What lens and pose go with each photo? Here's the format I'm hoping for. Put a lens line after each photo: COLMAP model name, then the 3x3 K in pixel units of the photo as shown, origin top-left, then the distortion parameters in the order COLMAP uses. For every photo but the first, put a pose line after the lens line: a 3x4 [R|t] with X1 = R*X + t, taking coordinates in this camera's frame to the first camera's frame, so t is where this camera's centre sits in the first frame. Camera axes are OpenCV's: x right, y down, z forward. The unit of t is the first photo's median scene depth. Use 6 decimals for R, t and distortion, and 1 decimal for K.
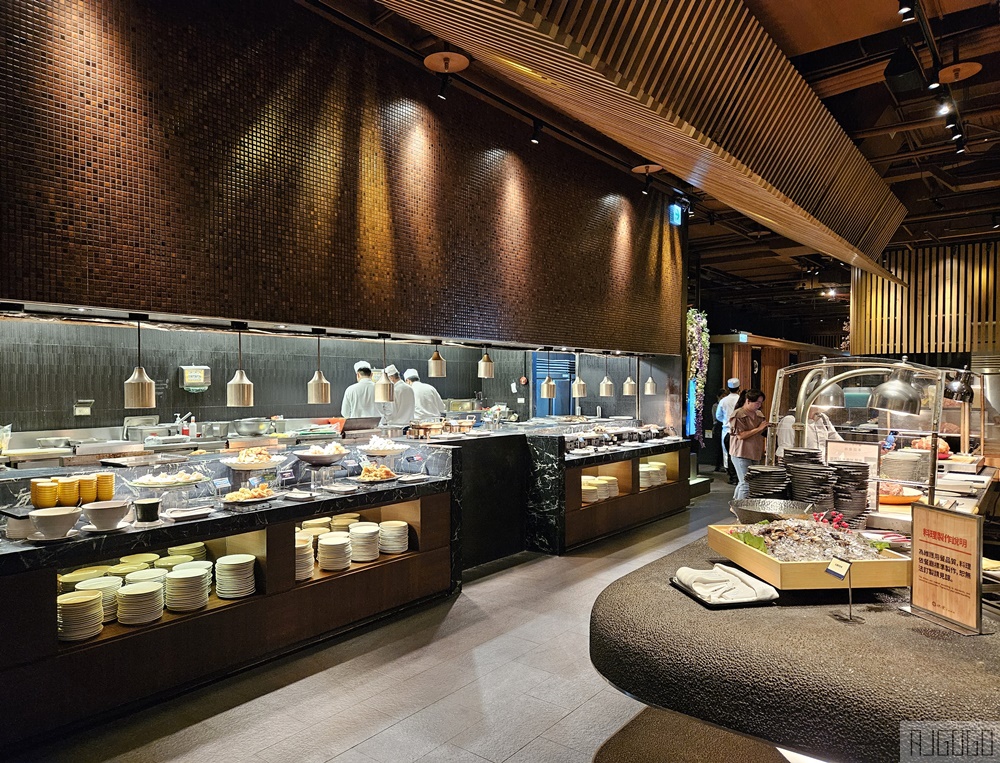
lens RADIAL K [[664.9, 0, 495.4], [0, 664.9, 395.2], [0, 0, 1]] dist [0.029875, -0.001931]
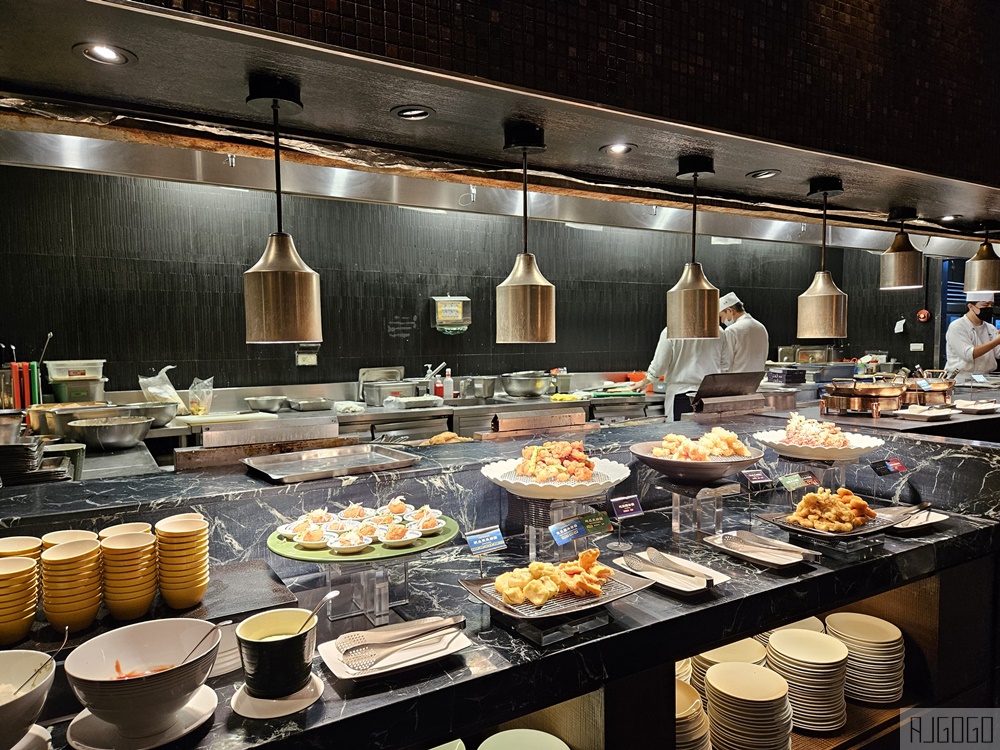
lens RADIAL K [[692.4, 0, 500.0], [0, 692.4, 375.0], [0, 0, 1]] dist [0.003672, 0.000816]
pose [[0.932582, 0.009938, -0.360820, -0.167575], [0.004056, 0.999269, 0.038007, 0.013704], [0.360935, -0.036908, 0.931861, 0.411905]]
